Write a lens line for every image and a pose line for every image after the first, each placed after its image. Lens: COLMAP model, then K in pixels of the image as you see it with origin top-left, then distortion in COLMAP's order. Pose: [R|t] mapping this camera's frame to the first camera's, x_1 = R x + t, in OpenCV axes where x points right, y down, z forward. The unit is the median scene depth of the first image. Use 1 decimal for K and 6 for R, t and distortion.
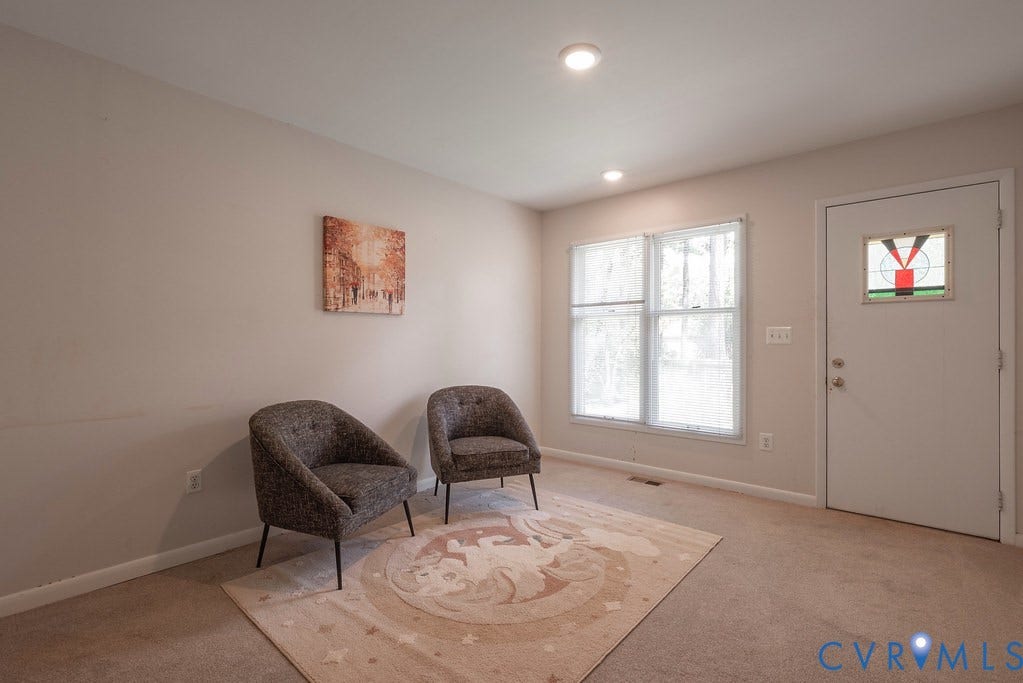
lens RADIAL K [[455.5, 0, 508.0], [0, 455.5, 342.3], [0, 0, 1]] dist [-0.001002, 0.000610]
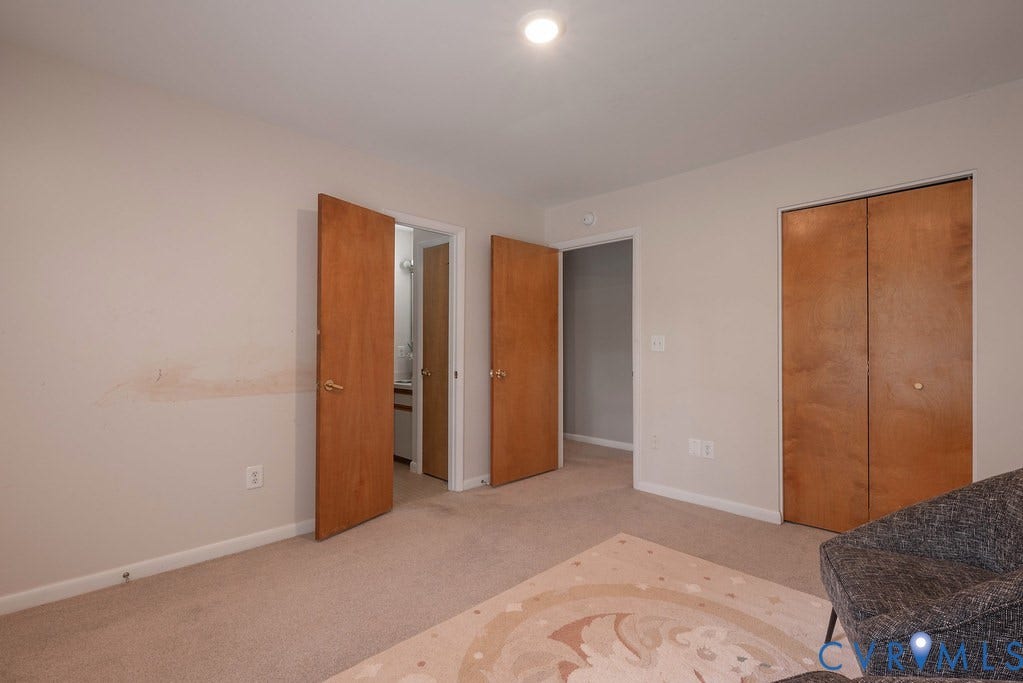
lens RADIAL K [[455.5, 0, 512.8], [0, 455.5, 341.6], [0, 0, 1]] dist [-0.001002, 0.000610]
pose [[-0.996940, -0.006052, 0.077936, 0.133871], [-0.006181, 0.999980, -0.001421, -0.008513], [-0.077926, -0.001899, -0.996957, 1.712648]]
